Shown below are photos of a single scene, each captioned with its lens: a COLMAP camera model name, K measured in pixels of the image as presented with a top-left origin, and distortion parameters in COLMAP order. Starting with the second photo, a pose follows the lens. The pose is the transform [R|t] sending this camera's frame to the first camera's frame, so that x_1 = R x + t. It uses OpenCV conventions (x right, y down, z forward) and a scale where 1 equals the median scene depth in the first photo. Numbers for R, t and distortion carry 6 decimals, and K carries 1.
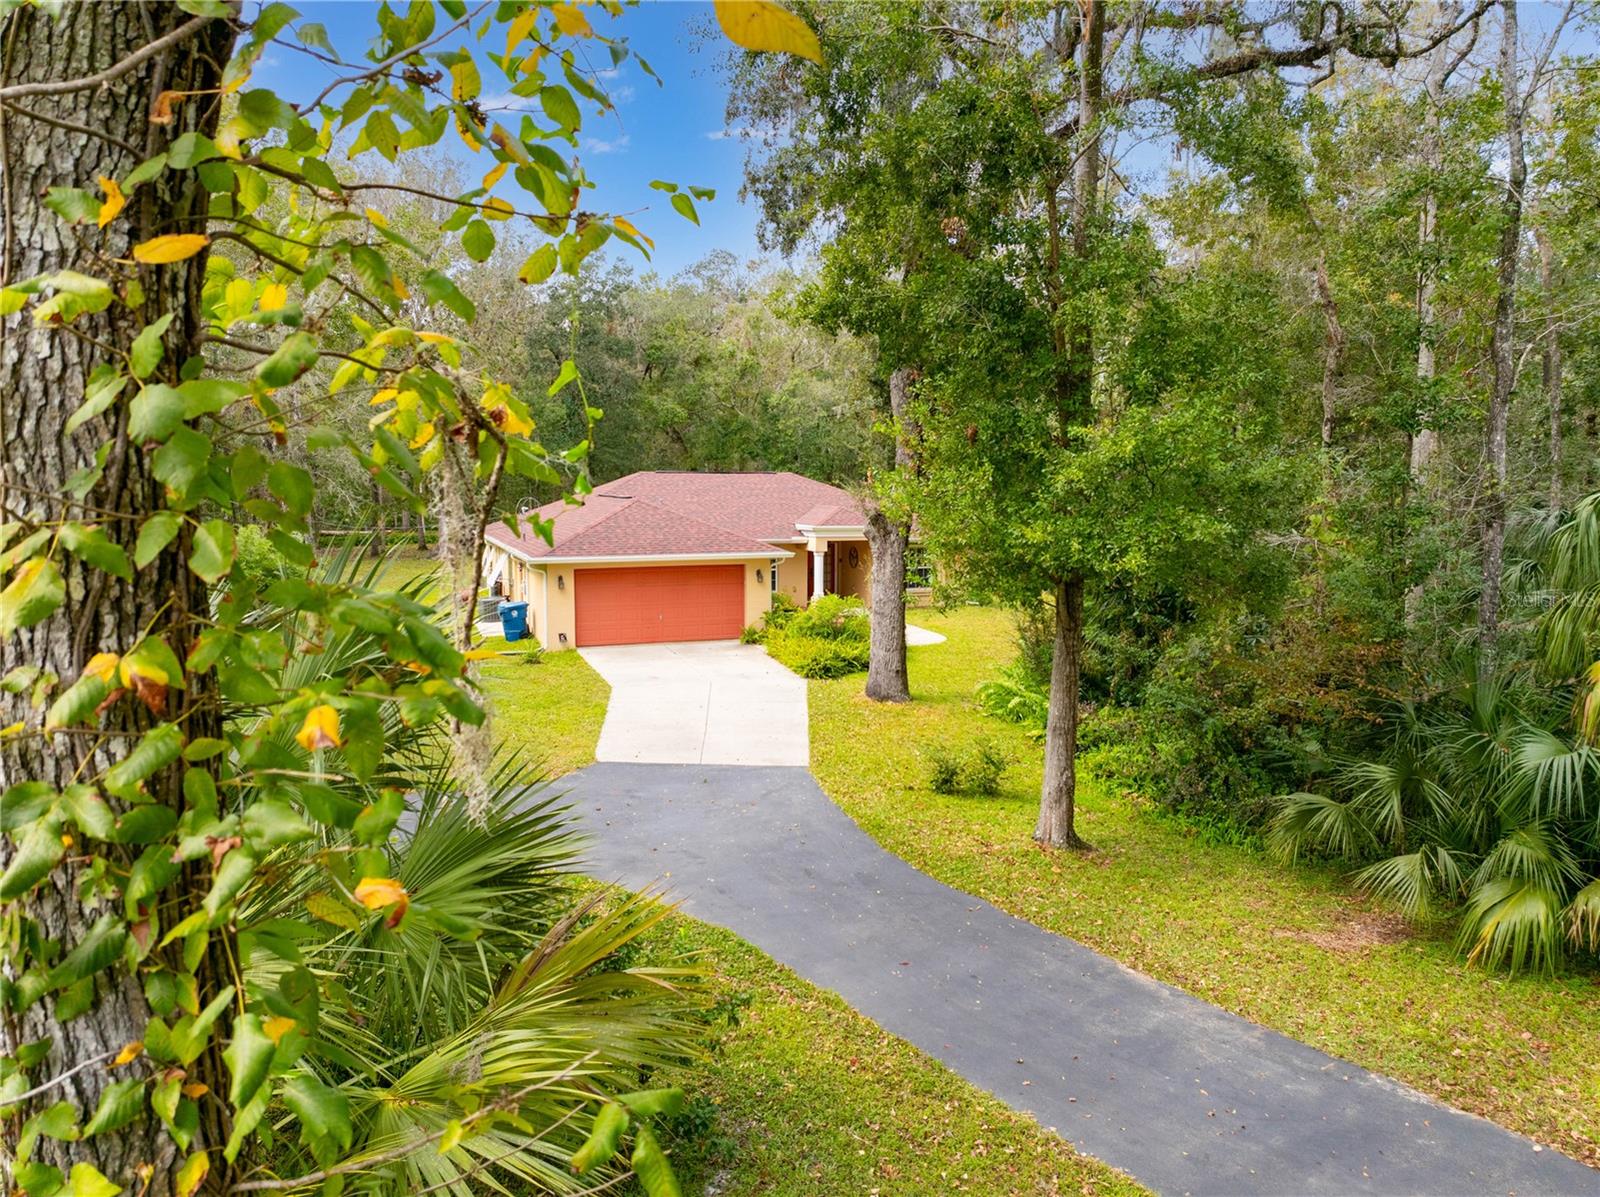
lens RADIAL K [[1095.7, 0, 791.8], [0, 1095.7, 598.6], [0, 0, 1]] dist [-0.043094, -0.004899]
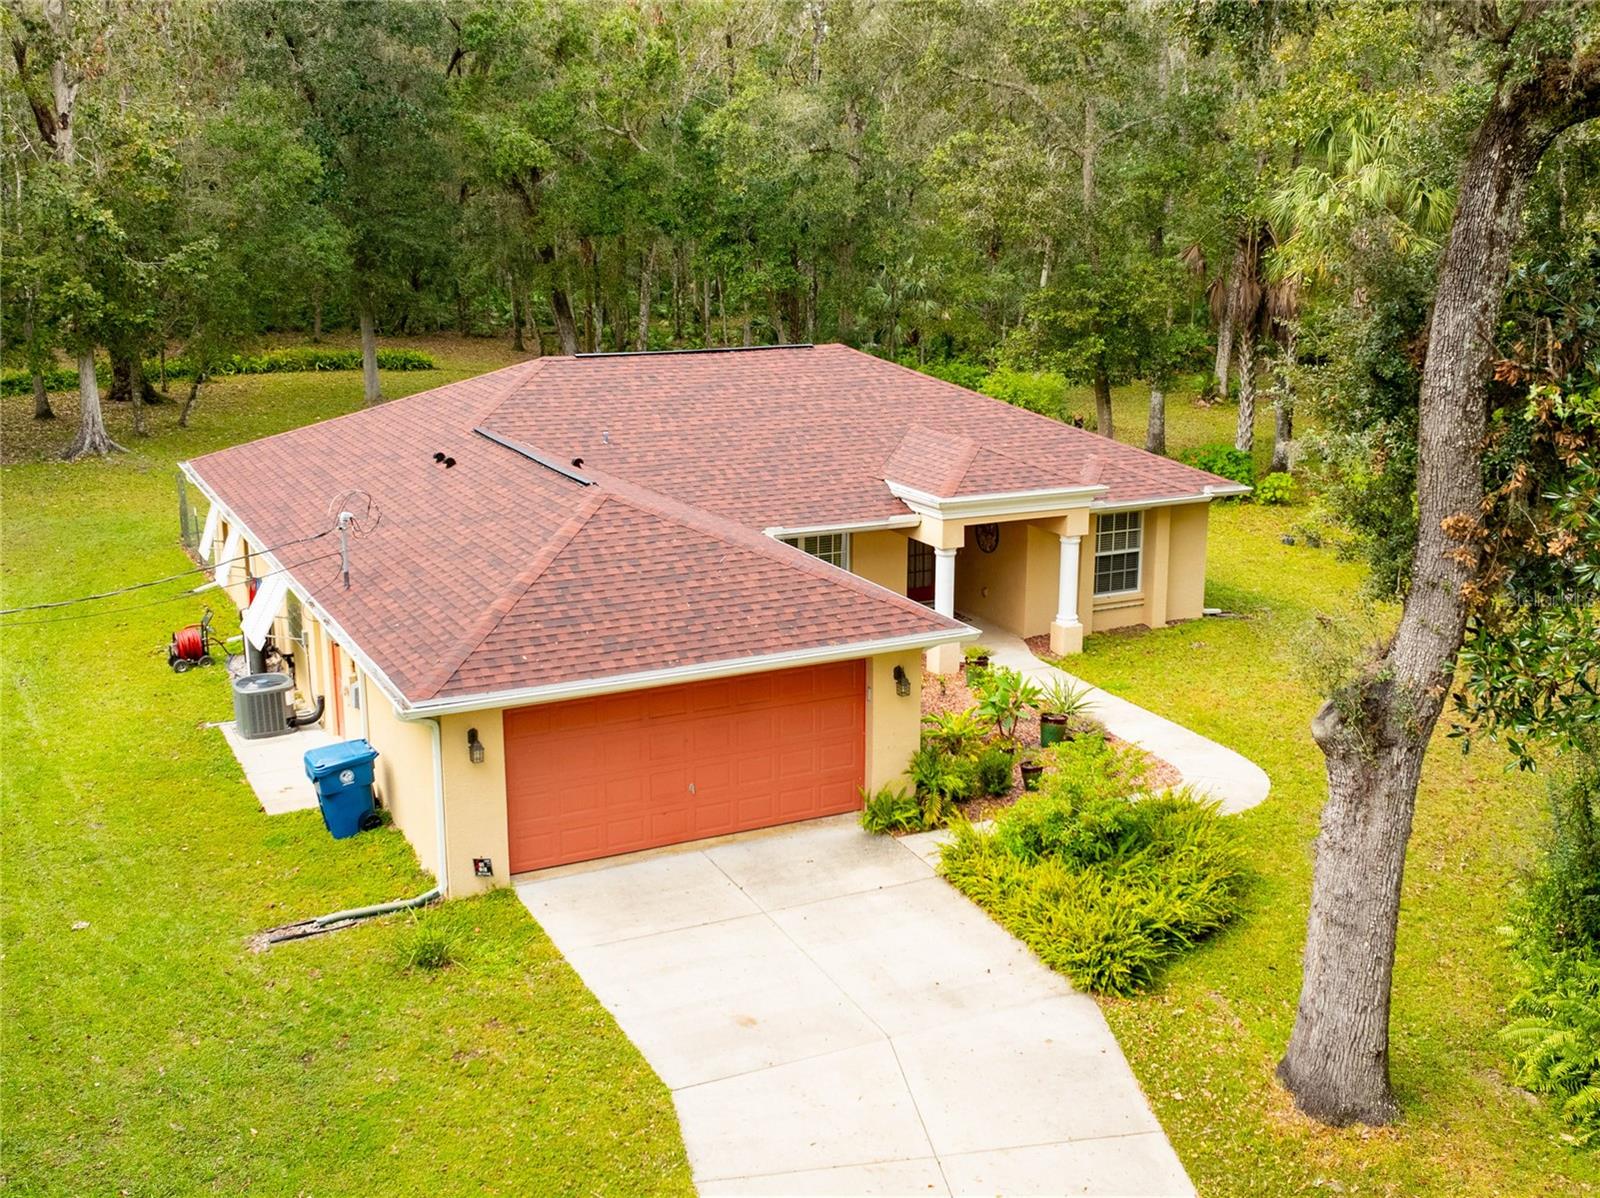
lens RADIAL K [[1675.2, 0, 810.4], [0, 1675.2, 592.1], [0, 0, 1]] dist [-0.018891, 0.000000]
pose [[0.993173, -0.027398, 0.113389, -0.141168], [0.010902, 0.989574, 0.143614, -0.153204], [-0.116142, -0.141397, 0.983116, 0.322994]]
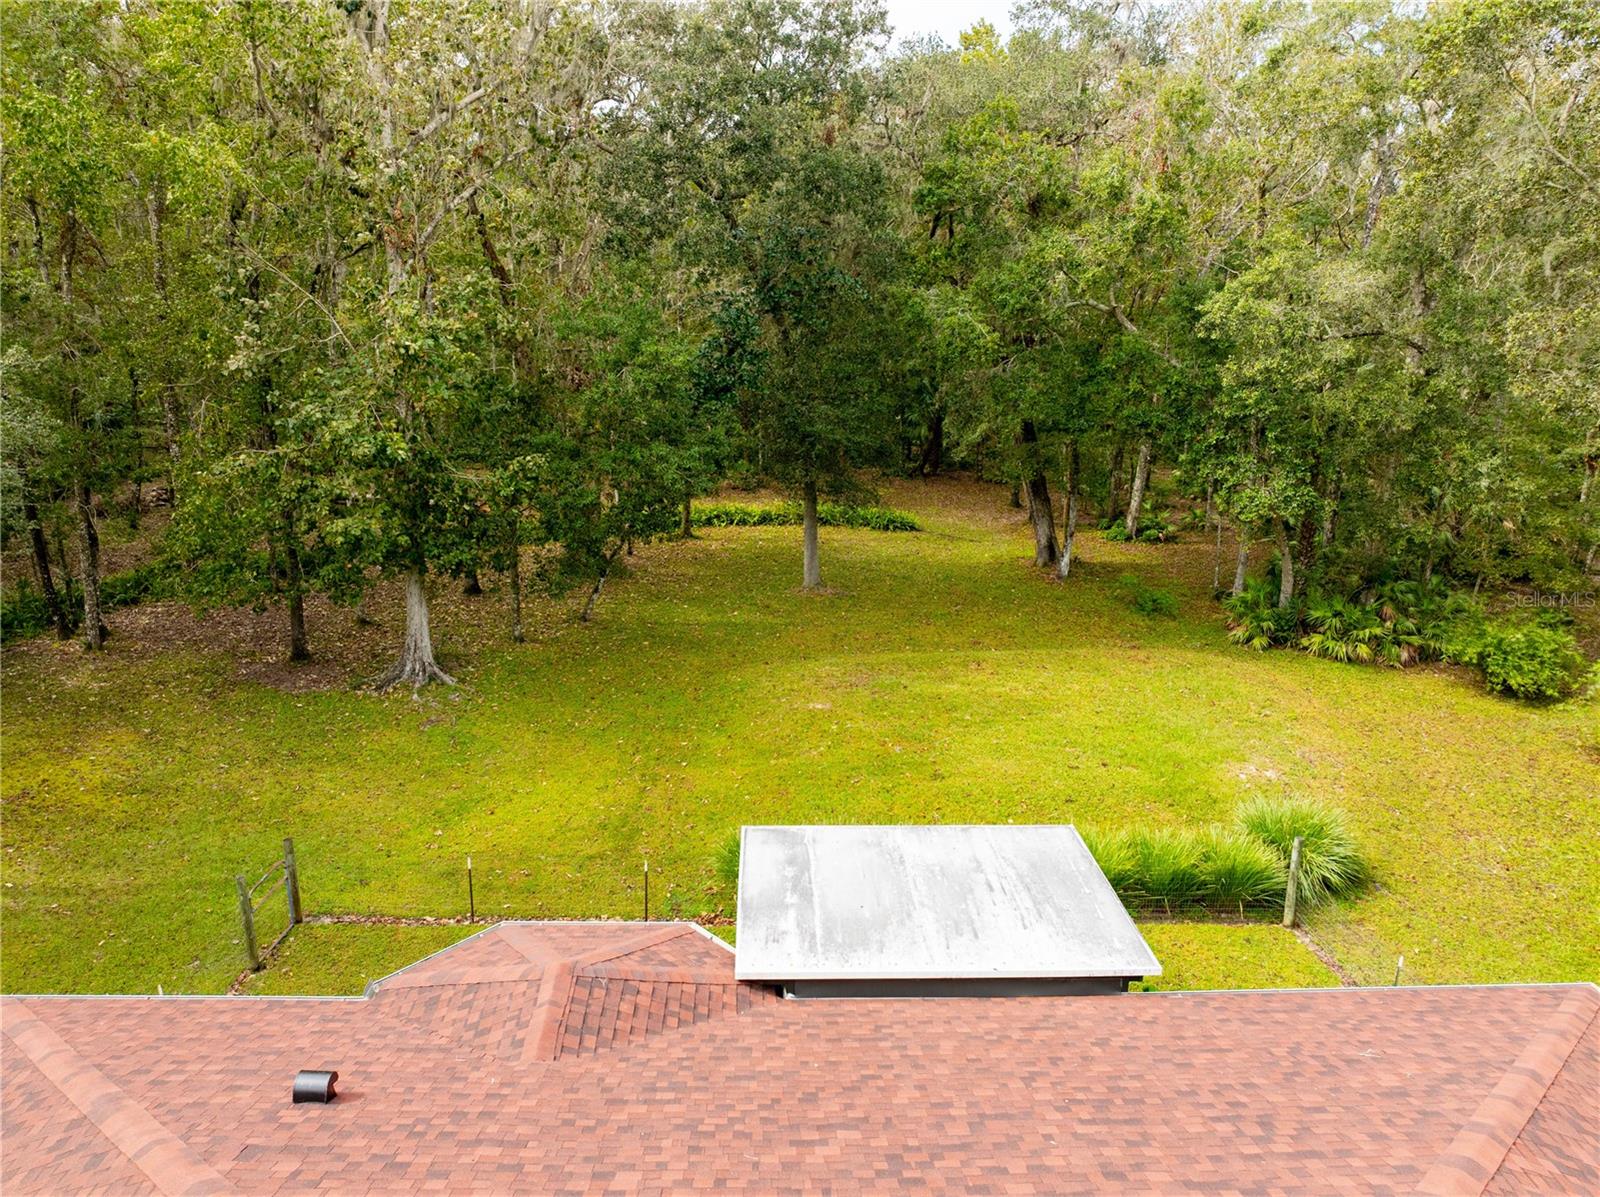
lens RADIAL K [[1095.7, 0, 802.1], [0, 1095.7, 607.7], [0, 0, 1]] dist [-0.043094, -0.004899]
pose [[0.945031, 0.093755, -0.313252, -0.052647], [-0.037012, 0.982527, 0.182405, -0.292592], [0.324880, -0.160784, 0.931988, 1.165586]]
